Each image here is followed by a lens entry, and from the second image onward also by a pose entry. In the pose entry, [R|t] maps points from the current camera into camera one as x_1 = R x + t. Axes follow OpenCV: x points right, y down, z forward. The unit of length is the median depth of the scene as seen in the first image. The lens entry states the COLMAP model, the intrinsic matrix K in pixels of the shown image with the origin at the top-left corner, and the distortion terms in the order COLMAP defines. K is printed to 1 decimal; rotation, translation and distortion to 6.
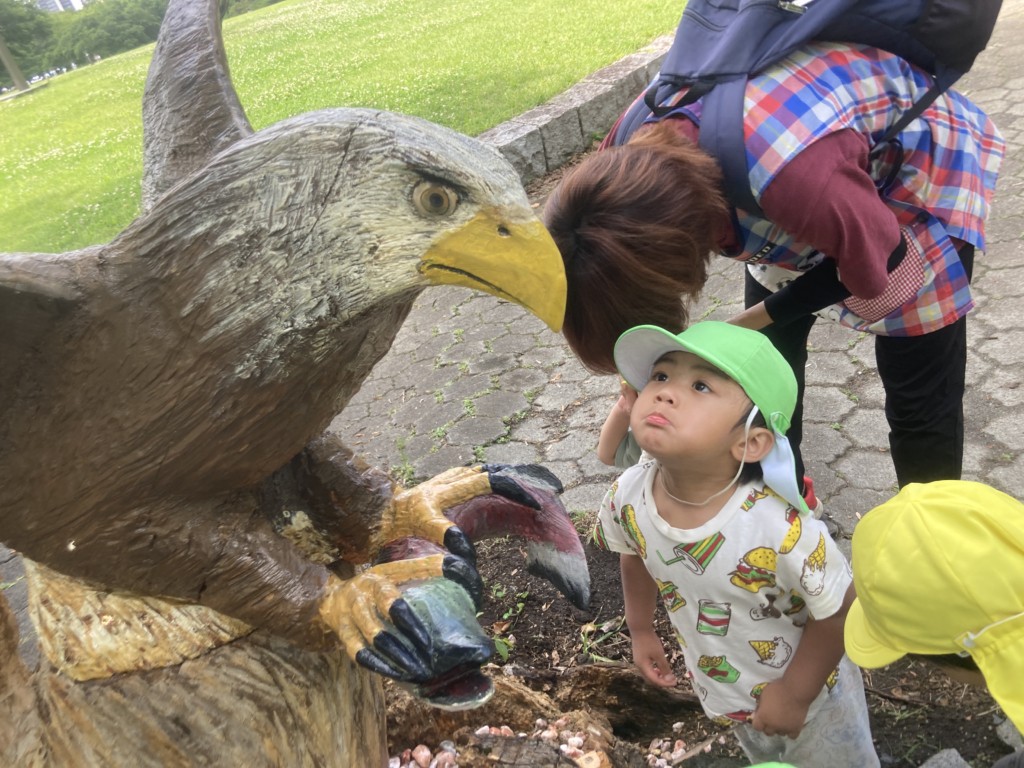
lens RADIAL K [[840.9, 0, 512.4], [0, 840.9, 387.6], [0, 0, 1]] dist [0.036475, -0.001426]
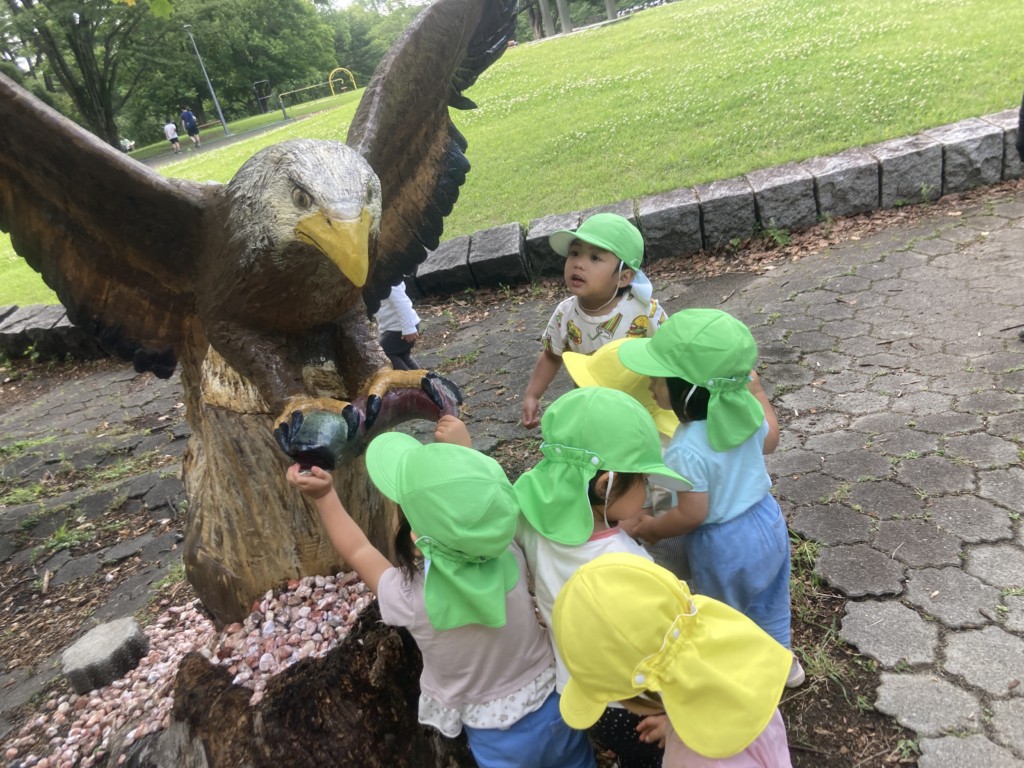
lens RADIAL K [[840.9, 0, 512.4], [0, 840.9, 381.7], [0, 0, 1]] dist [0.036475, -0.001426]
pose [[0.796993, 0.323656, -0.509950, 0.958694], [-0.293889, 0.945423, 0.140728, -0.165171], [0.527666, 0.037710, 0.848615, -0.242406]]
